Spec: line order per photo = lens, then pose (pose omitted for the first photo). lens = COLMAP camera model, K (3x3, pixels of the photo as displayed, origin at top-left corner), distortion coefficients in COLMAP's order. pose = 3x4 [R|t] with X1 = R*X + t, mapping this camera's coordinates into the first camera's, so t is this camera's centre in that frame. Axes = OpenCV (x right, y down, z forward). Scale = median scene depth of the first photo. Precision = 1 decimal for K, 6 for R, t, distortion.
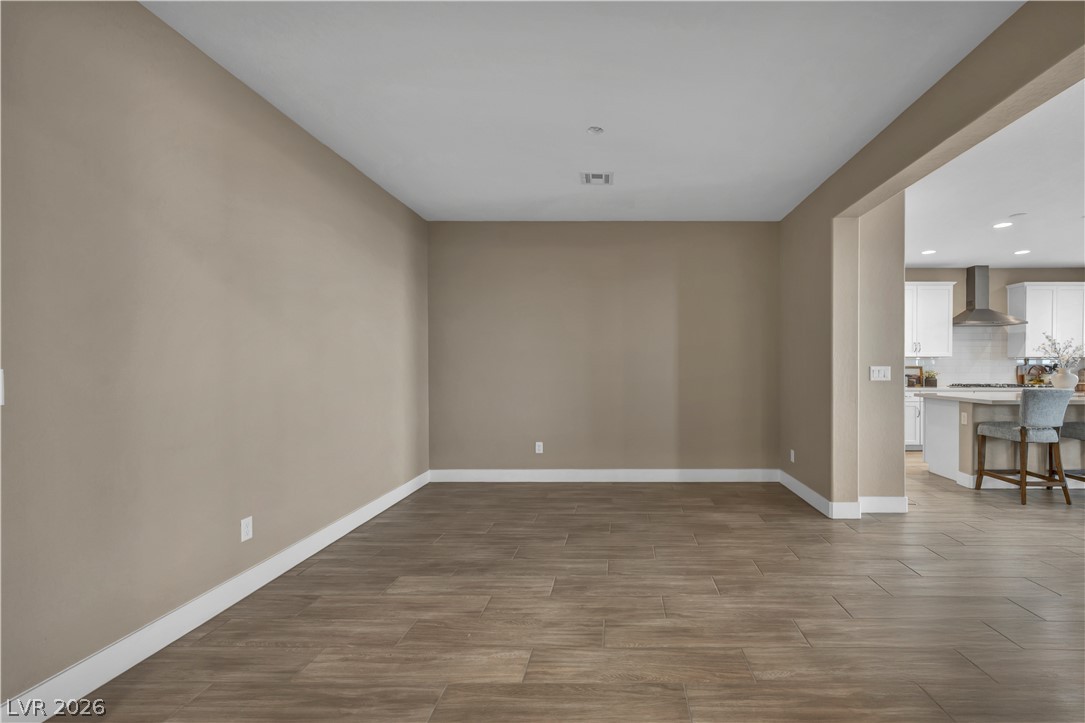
lens RADIAL K [[502.8, 0, 619.8], [0, 502.8, 365.5], [0, 0, 1]] dist [0.000247, 0.000183]
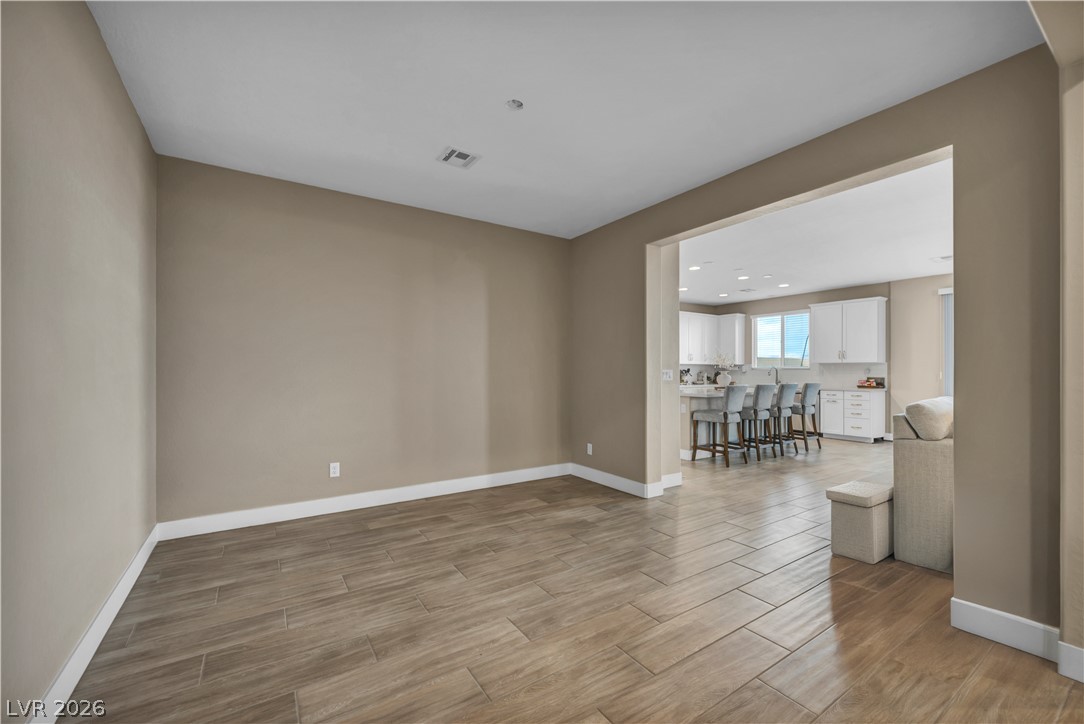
lens RADIAL K [[462.2, 0, 547.9], [0, 462.2, 367.2], [0, 0, 1]] dist [0.000055, 0.000022]
pose [[0.819003, 0.003517, 0.573778, -0.398054], [0.001764, 0.999961, -0.008647, 0.006334], [-0.573786, 0.008094, 0.818965, 0.249766]]
